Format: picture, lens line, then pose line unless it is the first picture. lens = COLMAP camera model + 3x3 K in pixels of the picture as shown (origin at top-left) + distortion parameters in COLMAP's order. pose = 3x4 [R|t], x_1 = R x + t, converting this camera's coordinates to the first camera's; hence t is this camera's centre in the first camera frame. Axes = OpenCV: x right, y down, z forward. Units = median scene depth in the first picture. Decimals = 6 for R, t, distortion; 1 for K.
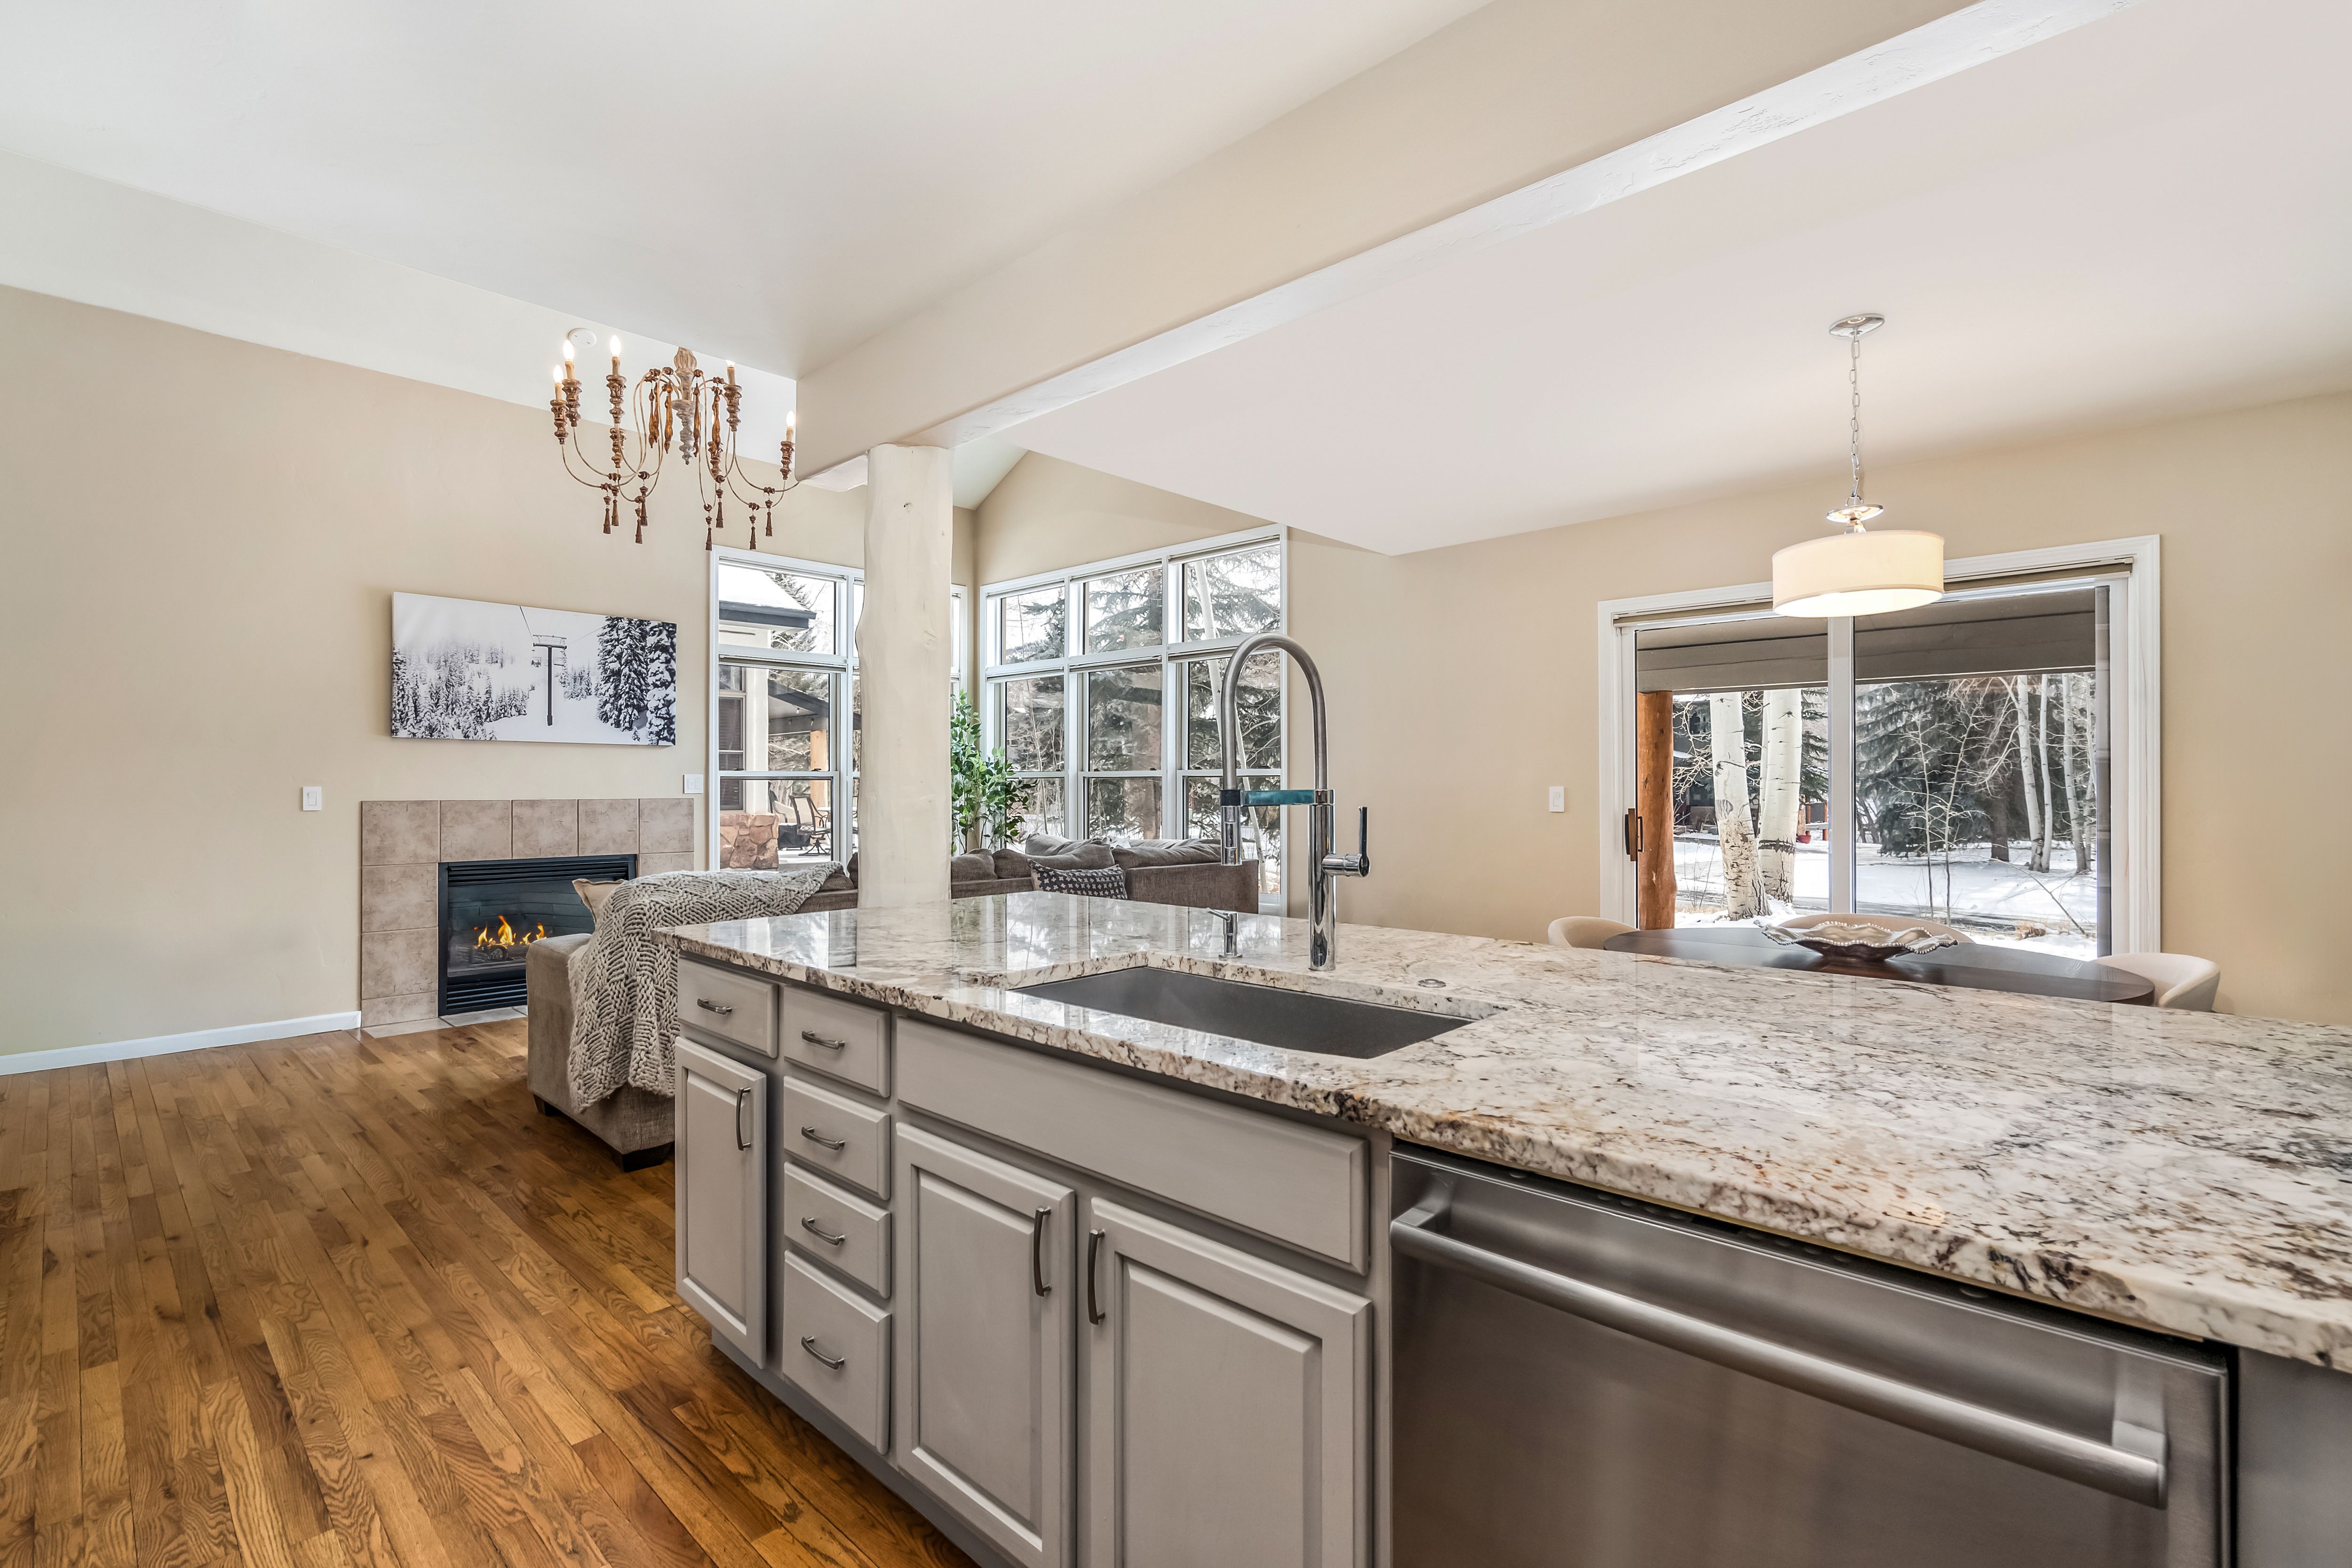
lens RADIAL K [[1085.6, 0, 1176.0], [0, 1085.6, 784.0], [0, 0, 1]] dist [-0.010865, 0.000093]
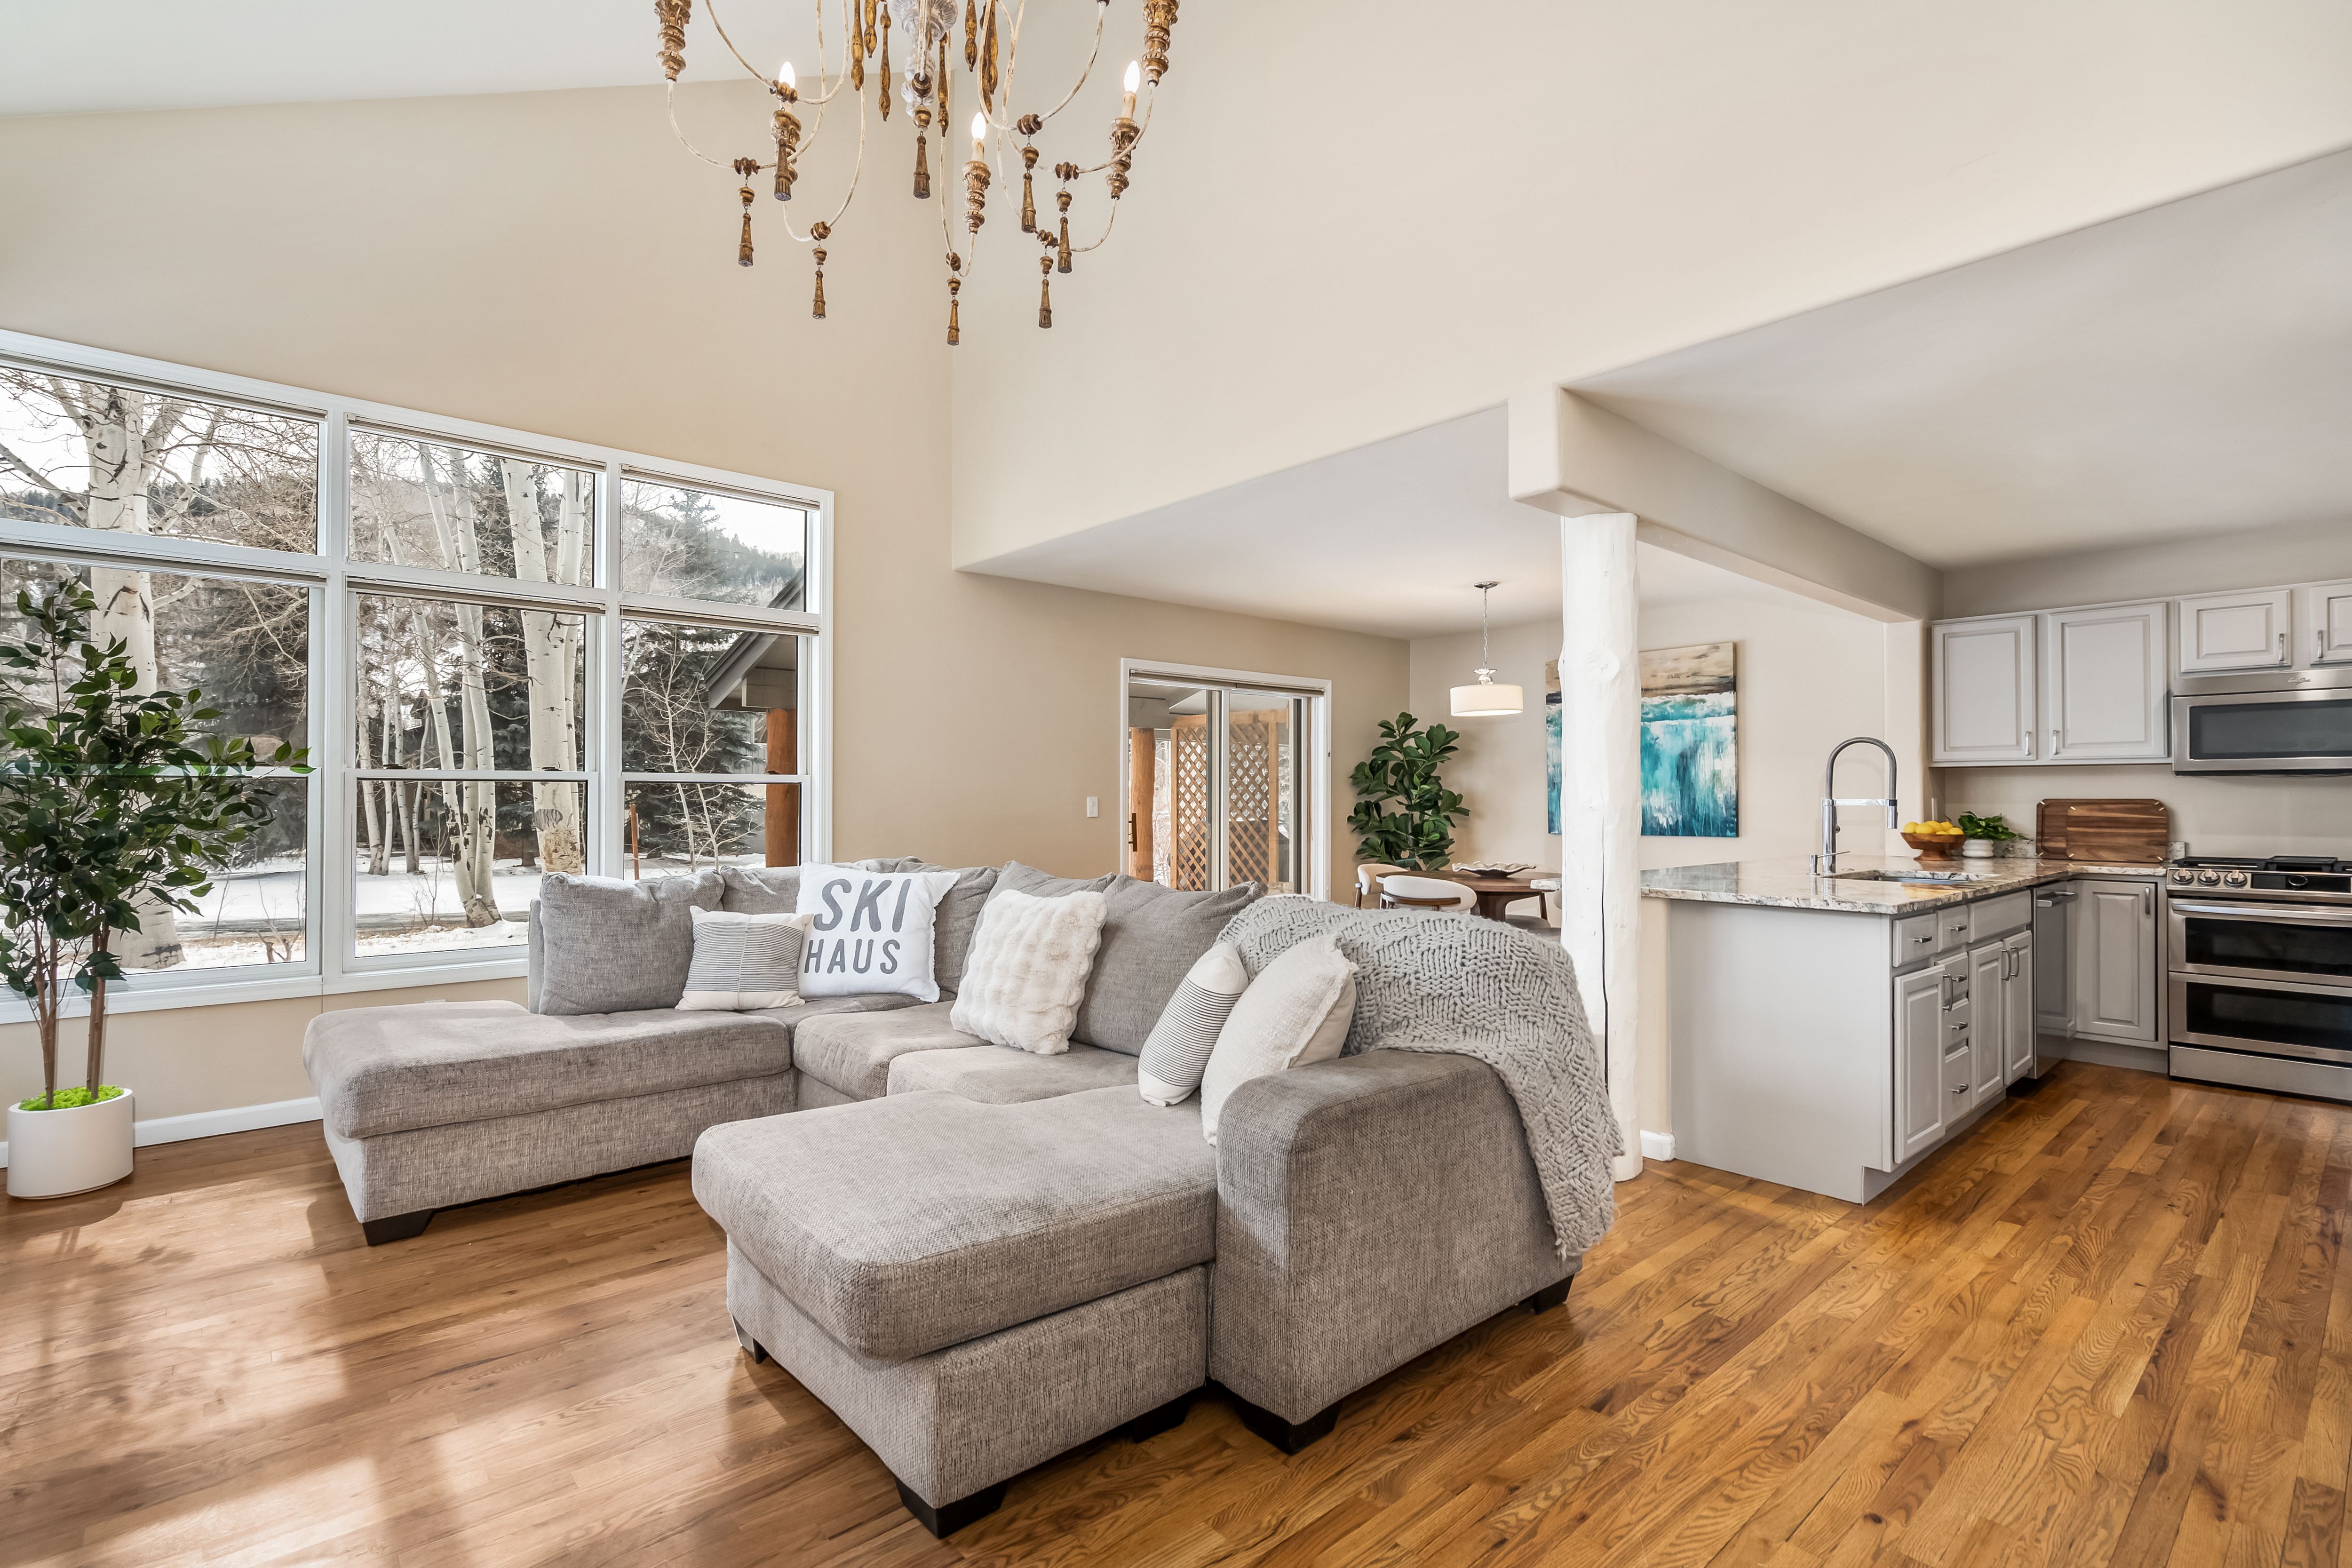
lens RADIAL K [[1052.6, 0, 1138.8], [0, 1052.6, 798.6], [0, 0, 1]] dist [-0.001350, -0.000415]
pose [[0.117342, 0.000597, 0.993091, -0.706146], [-0.005042, 0.999987, -0.000006, 0.002760], [-0.993079, -0.005006, 0.117343, 0.667541]]
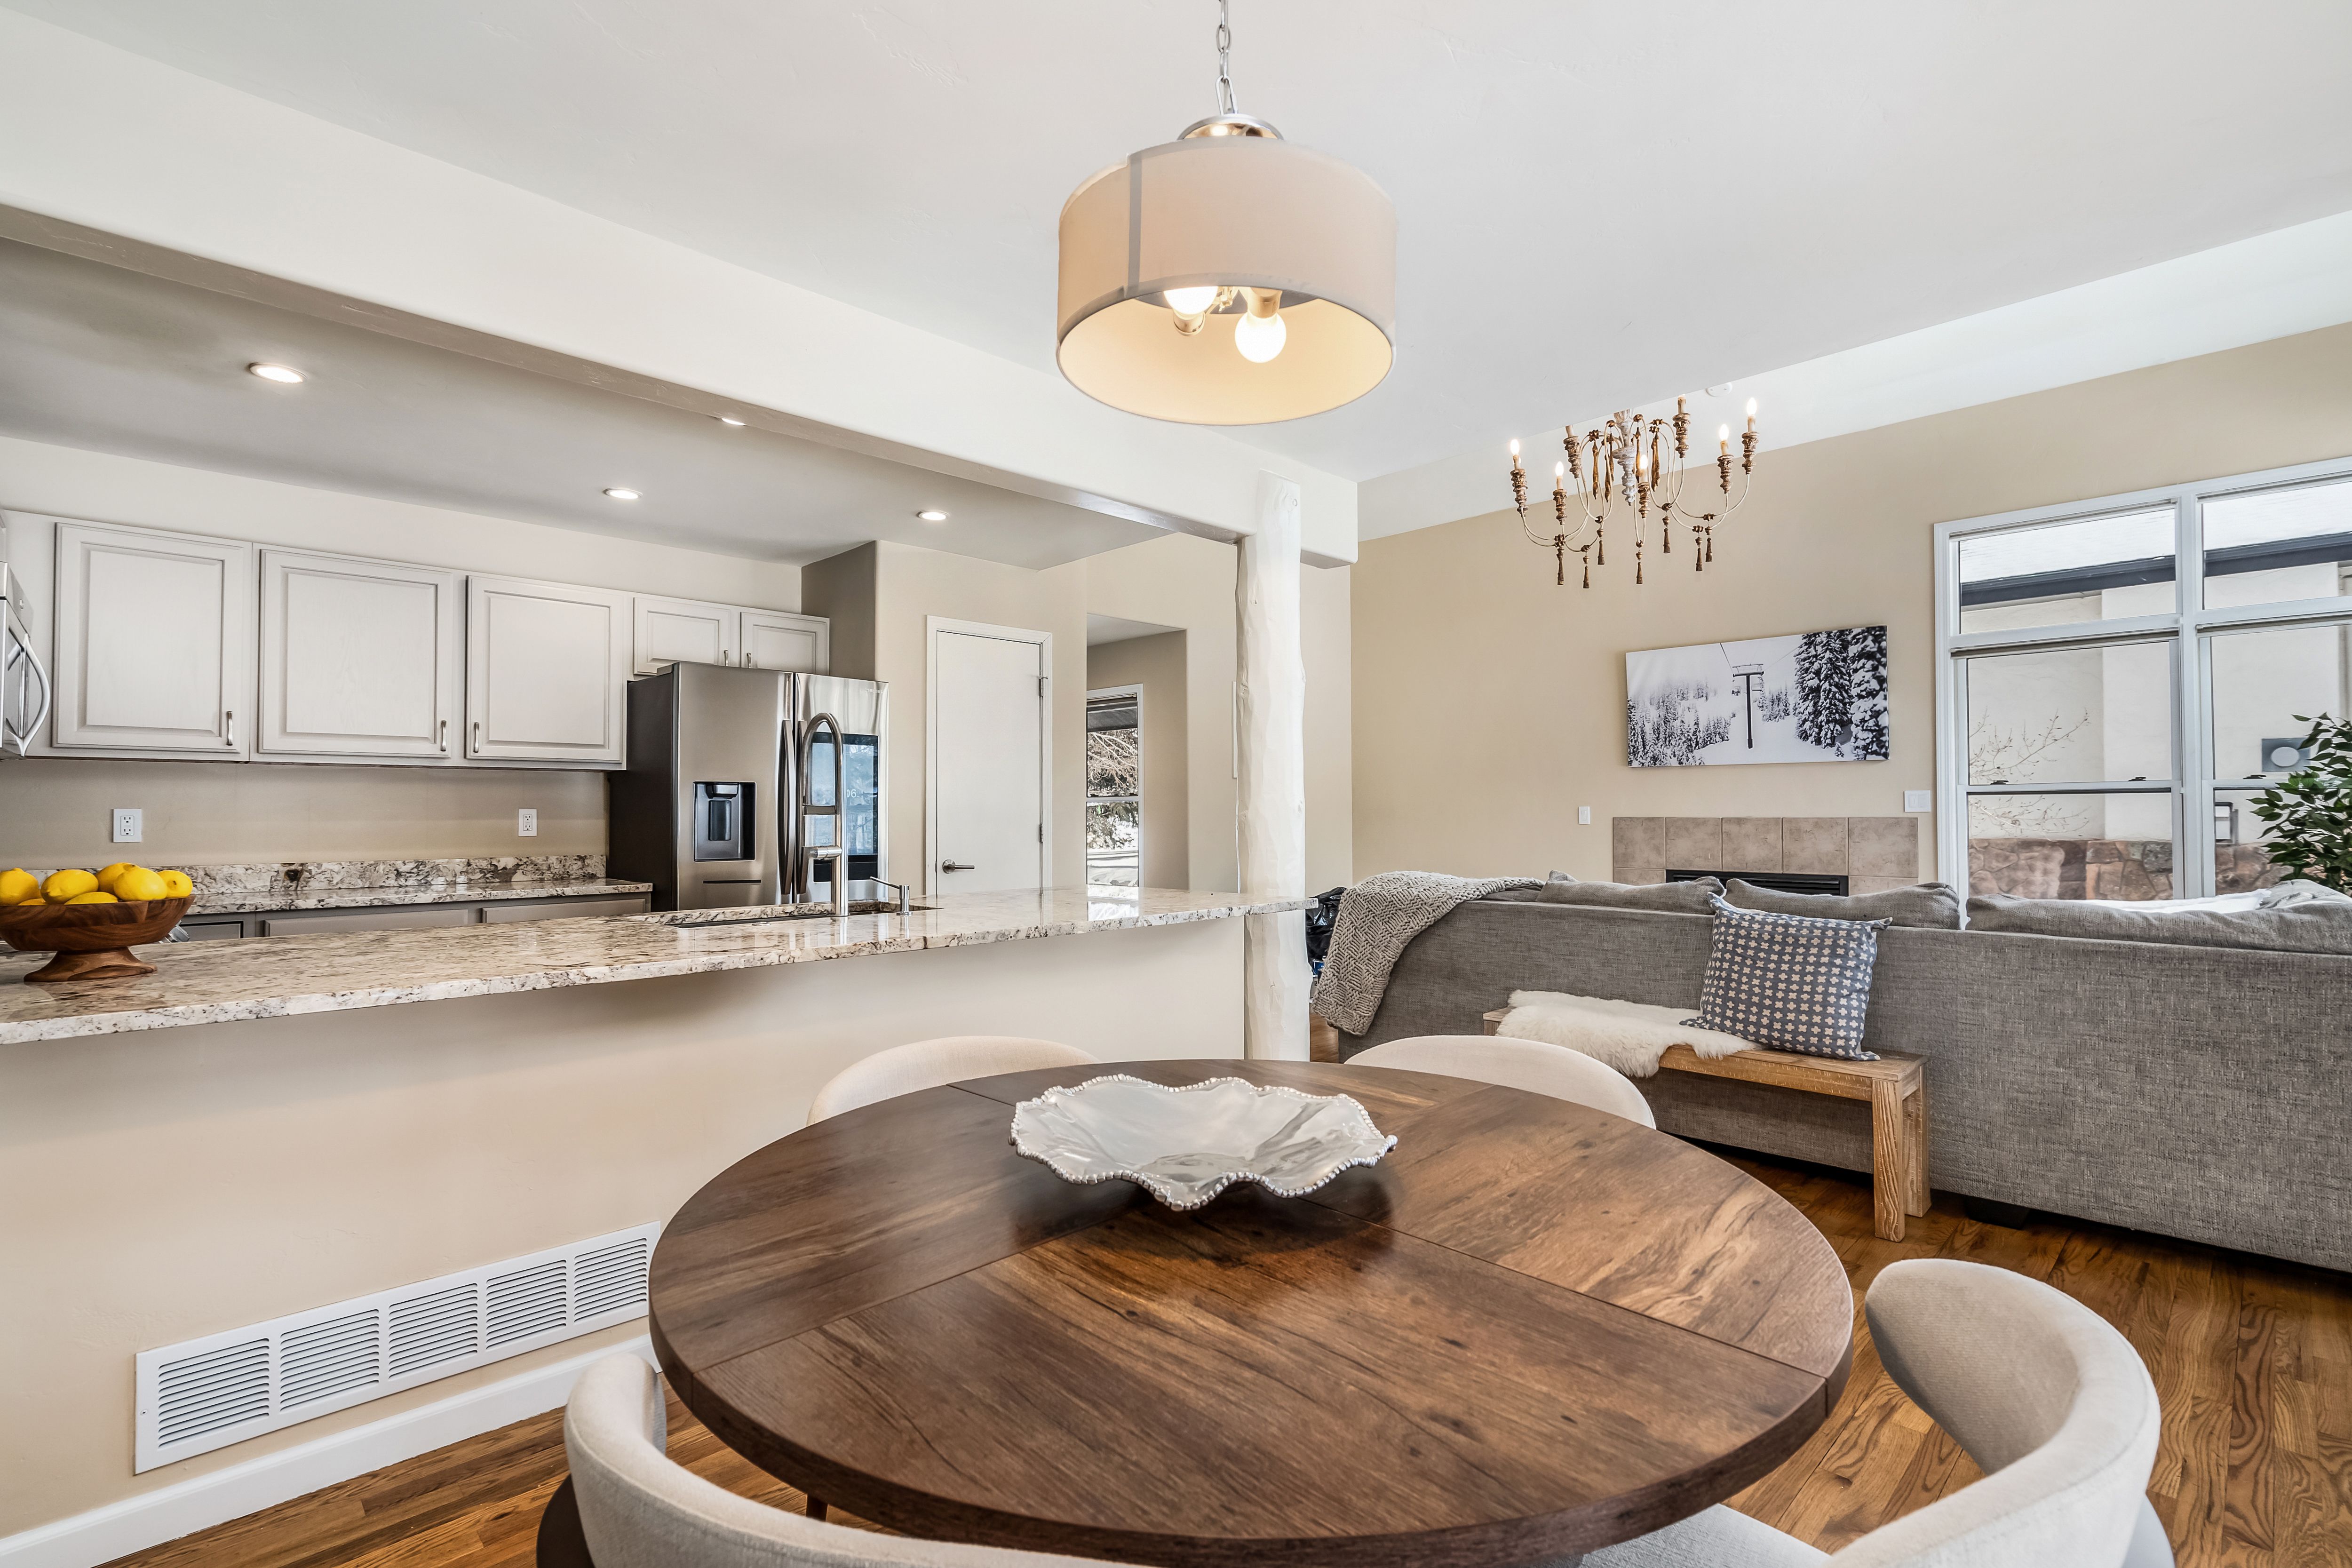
lens RADIAL K [[1052.6, 0, 1138.8], [0, 1052.6, 798.6], [0, 0, 1]] dist [-0.001350, -0.000415]
pose [[-0.075132, -0.012978, -0.997089, 0.494009], [0.005997, 0.999891, -0.013467, 0.006026], [0.997156, -0.006991, -0.075046, 0.466110]]
